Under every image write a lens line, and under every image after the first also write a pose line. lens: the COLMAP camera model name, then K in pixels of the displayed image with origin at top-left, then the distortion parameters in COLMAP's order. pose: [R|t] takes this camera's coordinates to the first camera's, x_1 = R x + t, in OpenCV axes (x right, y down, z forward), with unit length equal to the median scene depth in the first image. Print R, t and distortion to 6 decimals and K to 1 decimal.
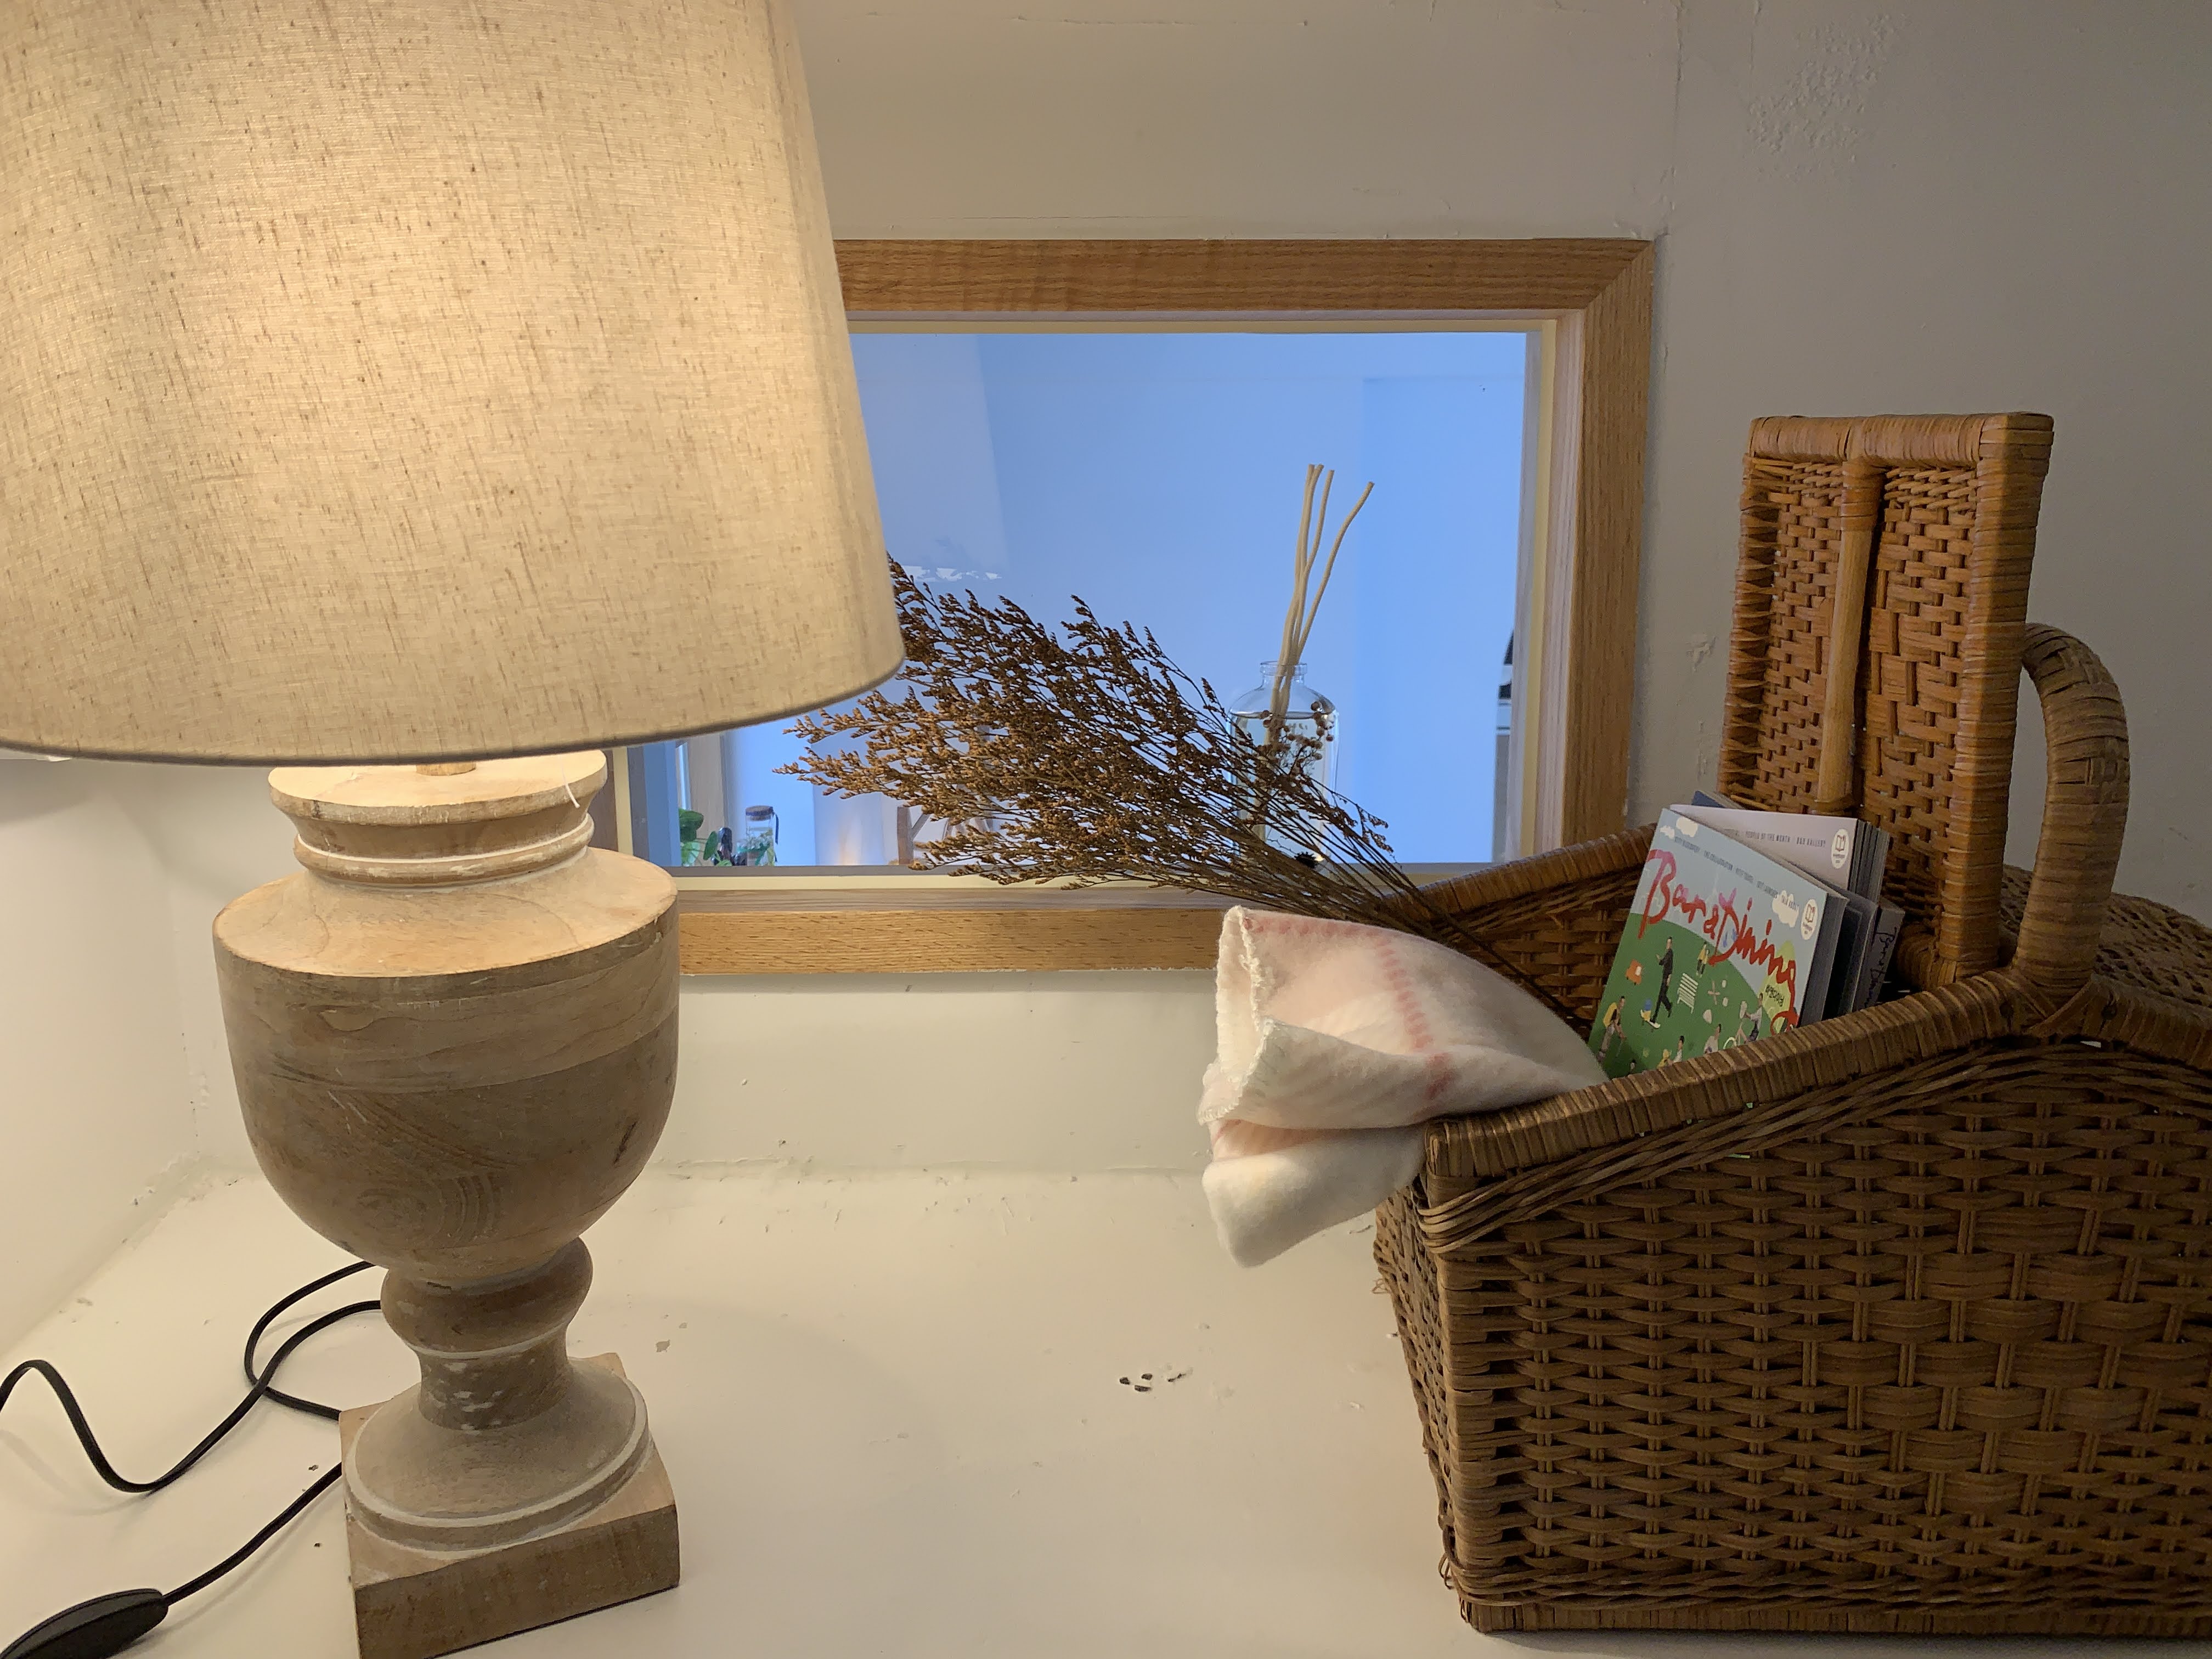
lens RADIAL K [[1663.5, 0, 1106.0], [0, 1663.5, 829.5], [0, 0, 1]] dist [0.029643, -0.001545]
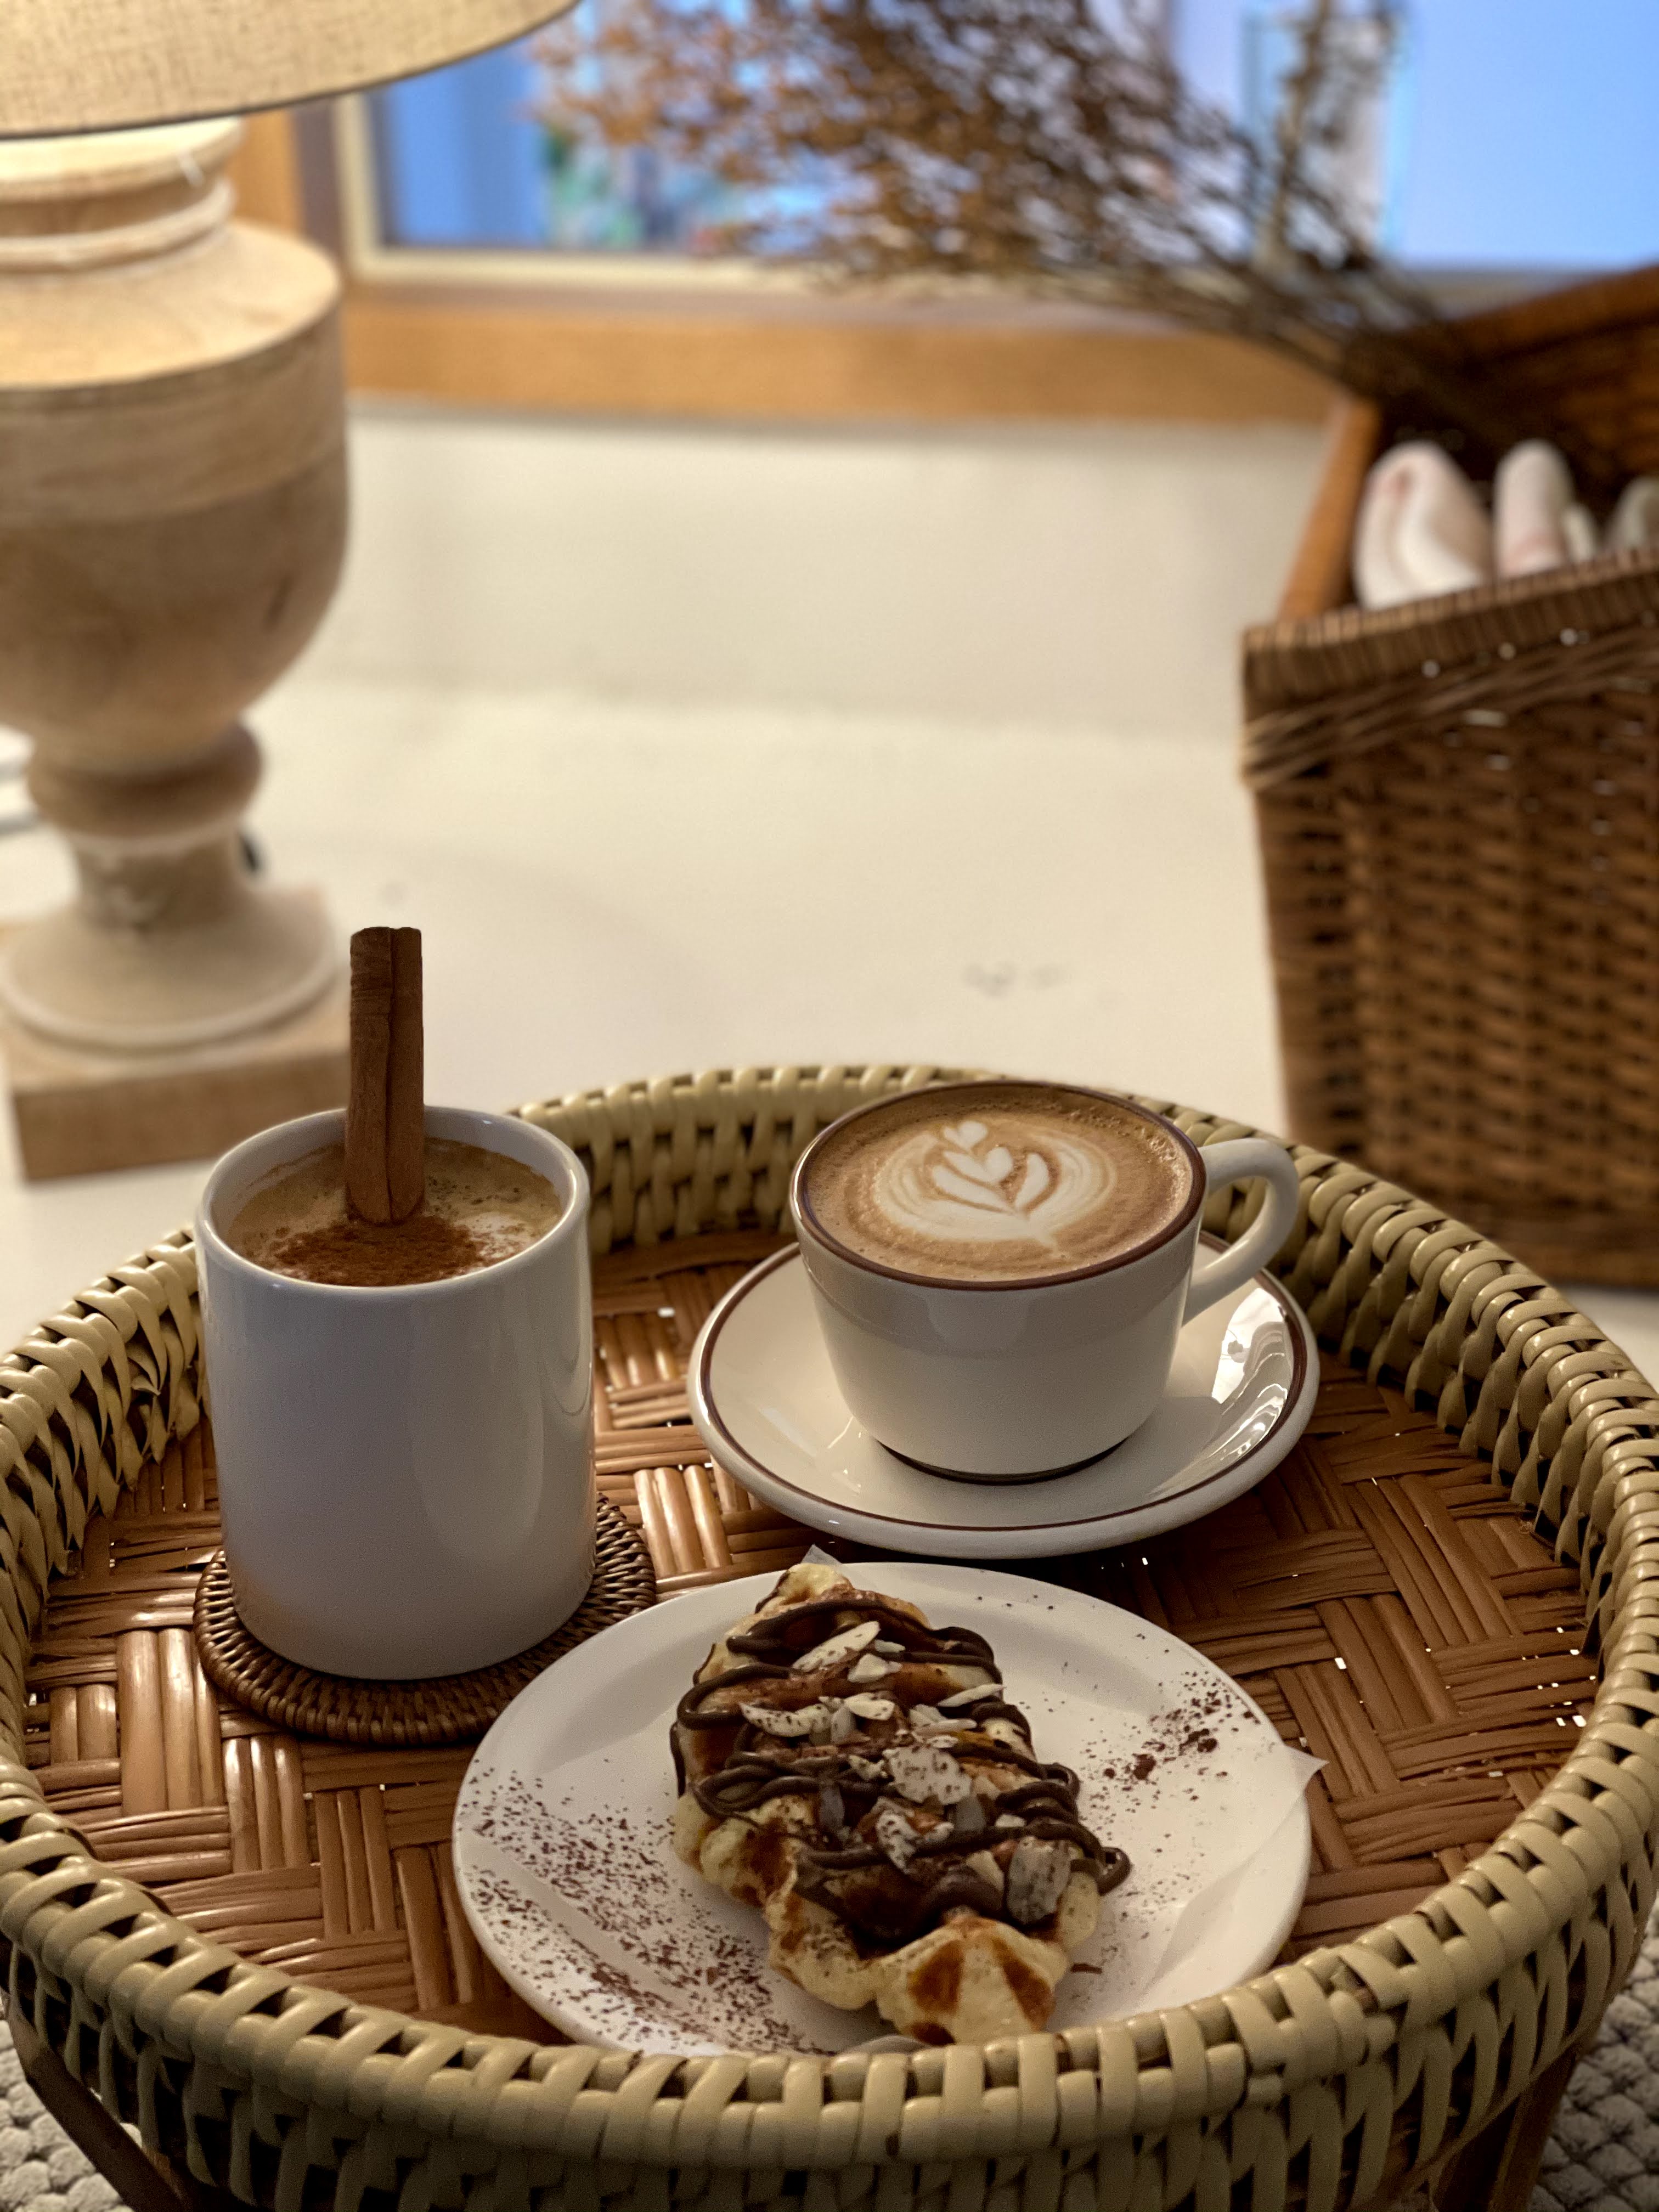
lens RADIAL K [[3209.6, 0, 829.5], [0, 3209.6, 1106.0], [0, 0, 1]] dist [0.030960, 0.037242]
pose [[0.978696, 0.077355, -0.190187, 0.306762], [-0.018998, 0.956455, 0.291261, -0.043938], [0.204436, -0.281443, 0.937548, -0.515963]]
